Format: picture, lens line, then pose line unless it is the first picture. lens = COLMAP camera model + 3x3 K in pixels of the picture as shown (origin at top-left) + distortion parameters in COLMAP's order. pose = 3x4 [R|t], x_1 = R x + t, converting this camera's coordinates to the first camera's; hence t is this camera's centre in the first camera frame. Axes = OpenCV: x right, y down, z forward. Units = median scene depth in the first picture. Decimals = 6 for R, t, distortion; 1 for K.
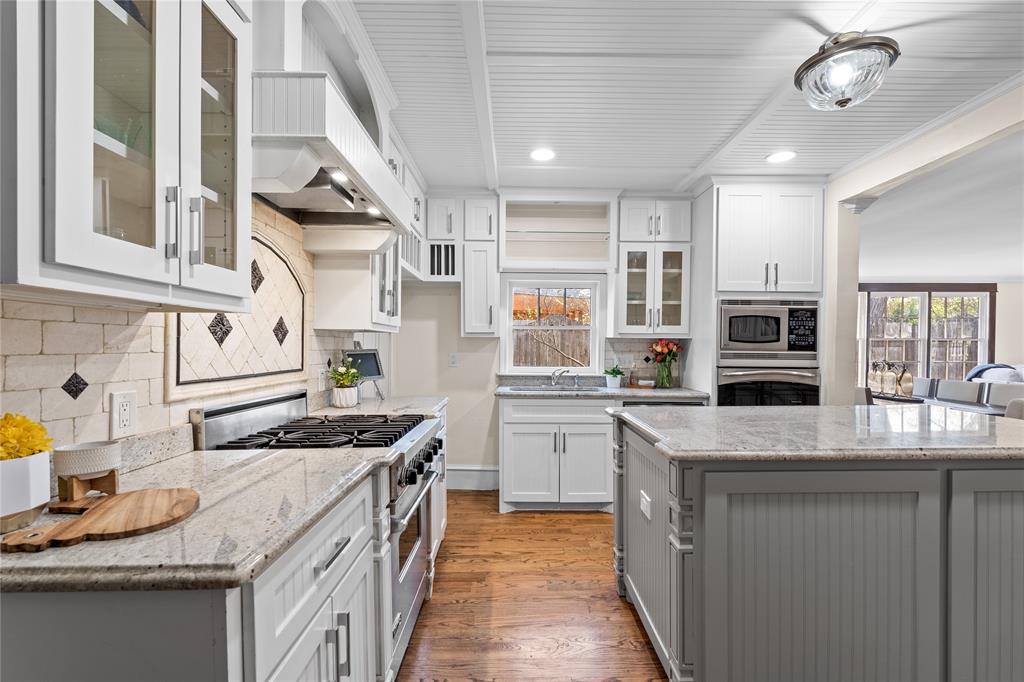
lens RADIAL K [[451.5, 0, 517.4], [0, 451.5, 350.2], [0, 0, 1]] dist [-0.011742, 0.000035]
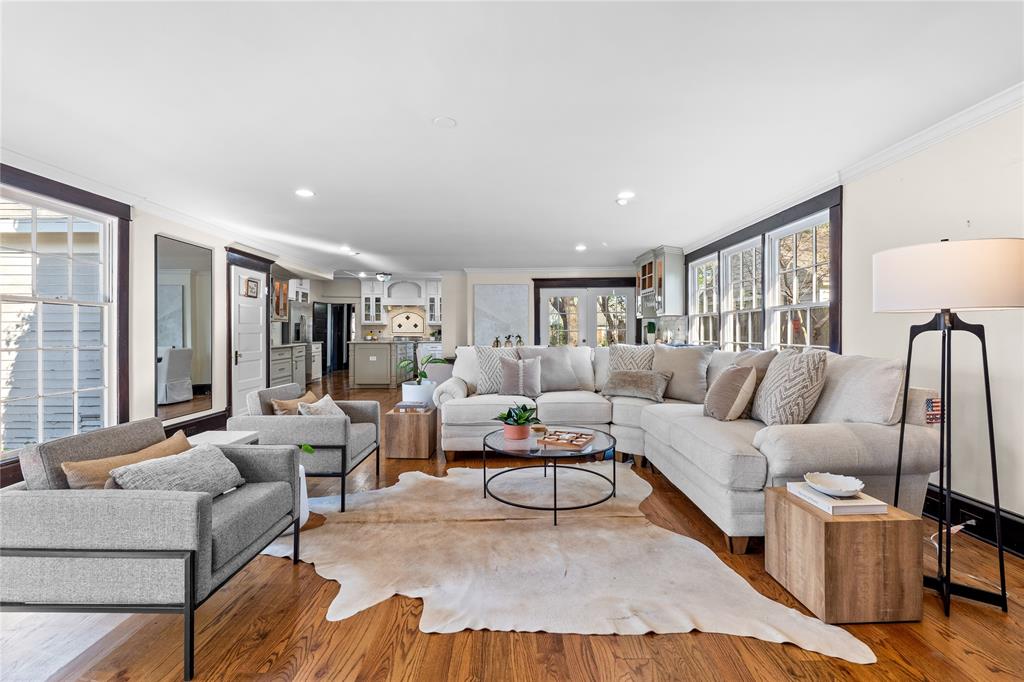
lens RADIAL K [[460.1, 0, 512.1], [0, 460.1, 339.6], [0, 0, 1]] dist [-0.002011, -0.000738]
pose [[0.002859, 0.011283, -0.999932, 4.154662], [-0.010710, 0.999879, 0.011252, 0.043023], [0.999939, 0.010677, 0.002980, 1.690992]]
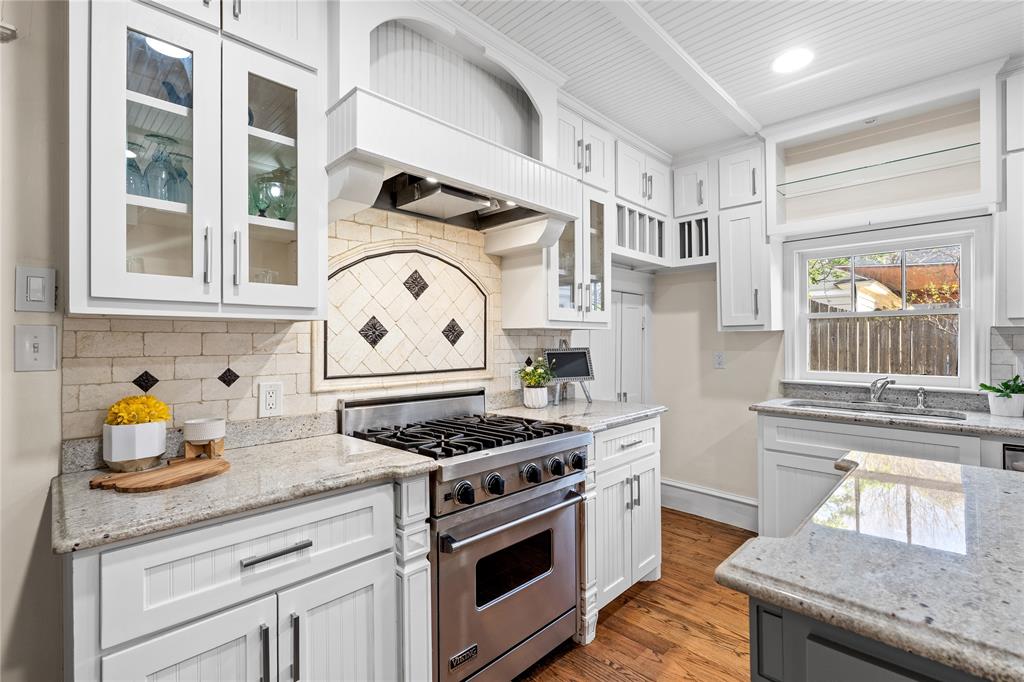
lens RADIAL K [[460.1, 0, 512.1], [0, 460.1, 339.6], [0, 0, 1]] dist [-0.002011, -0.000738]
pose [[0.703493, -0.010836, -0.710619, 0.271867], [0.002263, 0.999913, -0.013007, -0.007802], [0.710698, 0.007542, 0.703457, 0.241742]]
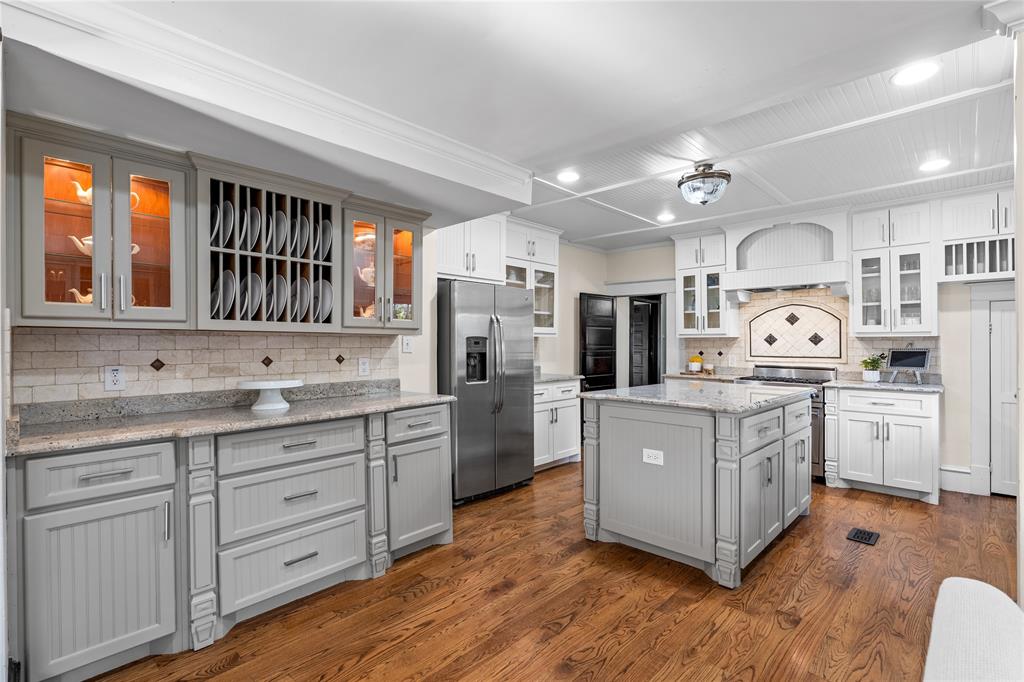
lens RADIAL K [[473.9, 0, 505.7], [0, 473.9, 339.3], [0, 0, 1]] dist [-0.022066, 0.000008]
pose [[-0.699387, -0.010354, -0.714668, 1.699254], [-0.009584, 0.999941, -0.005109, -0.011263], [0.714679, 0.003276, -0.699445, 1.154055]]
